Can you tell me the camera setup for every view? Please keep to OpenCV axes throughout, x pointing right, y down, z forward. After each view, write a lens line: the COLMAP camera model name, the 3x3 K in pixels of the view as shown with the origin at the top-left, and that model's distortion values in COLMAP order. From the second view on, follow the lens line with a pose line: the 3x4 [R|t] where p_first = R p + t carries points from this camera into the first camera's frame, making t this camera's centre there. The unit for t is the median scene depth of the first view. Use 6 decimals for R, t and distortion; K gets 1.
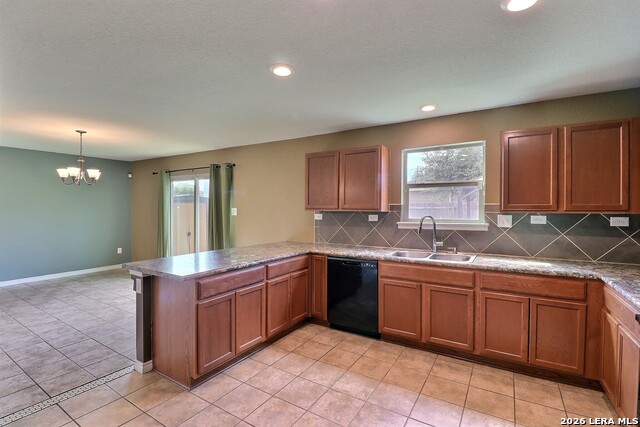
lens RADIAL K [[295.8, 0, 320.0], [0, 295.8, 213.5], [0, 0, 1]] dist [0.001472, -0.013332]
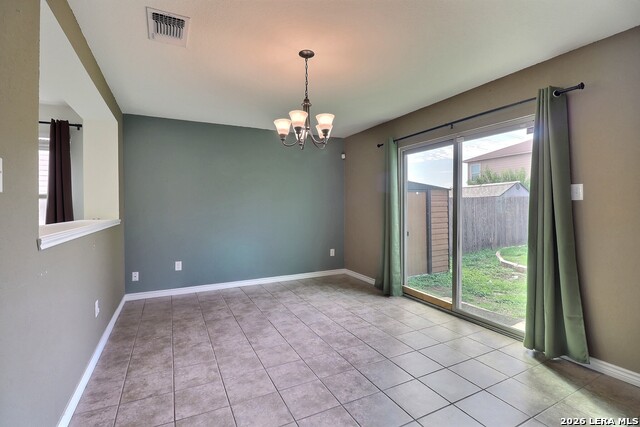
lens RADIAL K [[295.8, 0, 320.0], [0, 295.8, 213.5], [0, 0, 1]] dist [0.001472, -0.013332]
pose [[0.850330, 0.002240, -0.526246, -0.385004], [0.000226, 0.999989, 0.004622, 0.025031], [0.526250, -0.004049, 0.850320, 0.413303]]
